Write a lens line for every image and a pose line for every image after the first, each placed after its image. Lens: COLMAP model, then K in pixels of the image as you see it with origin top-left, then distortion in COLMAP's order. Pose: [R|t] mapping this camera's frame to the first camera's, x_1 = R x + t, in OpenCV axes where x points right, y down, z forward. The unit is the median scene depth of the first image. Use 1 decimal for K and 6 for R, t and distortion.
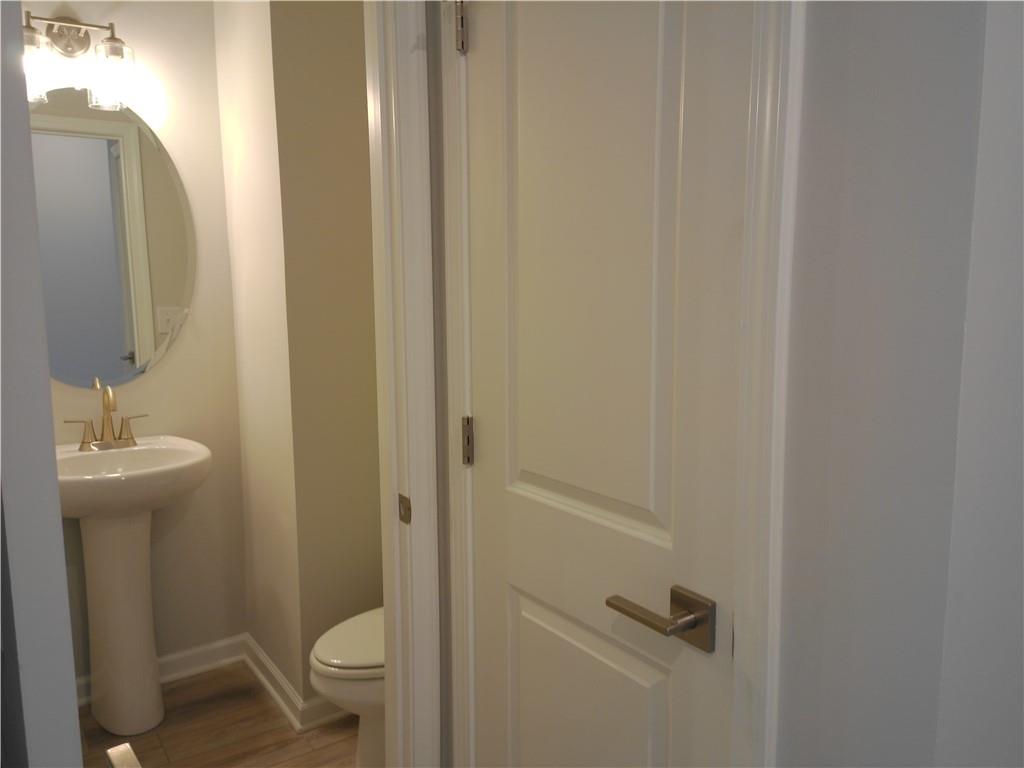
lens RADIAL K [[781.5, 0, 512.0], [0, 781.5, 384.0], [0, 0, 1]] dist [0.045941, -0.007377]
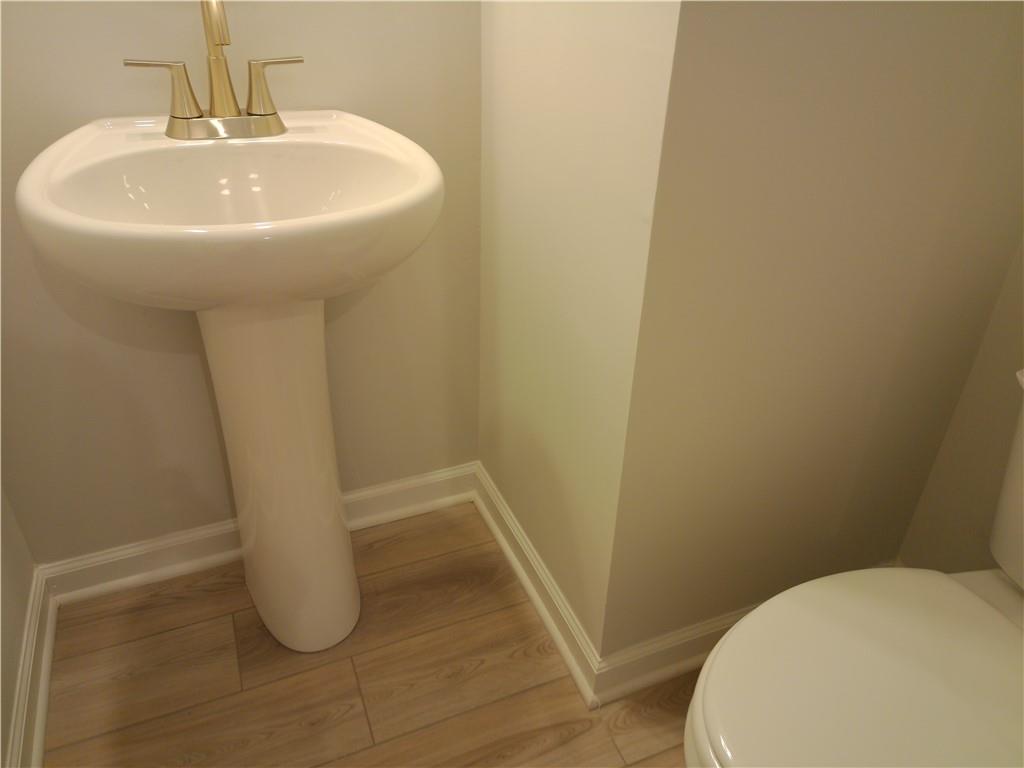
lens RADIAL K [[781.5, 0, 512.0], [0, 781.5, 384.0], [0, 0, 1]] dist [0.045941, -0.007377]
pose [[0.977443, 0.140038, -0.158094, -0.259273], [-0.062423, 0.906675, 0.417185, 0.012701], [0.201762, -0.397906, 0.894965, 0.569397]]
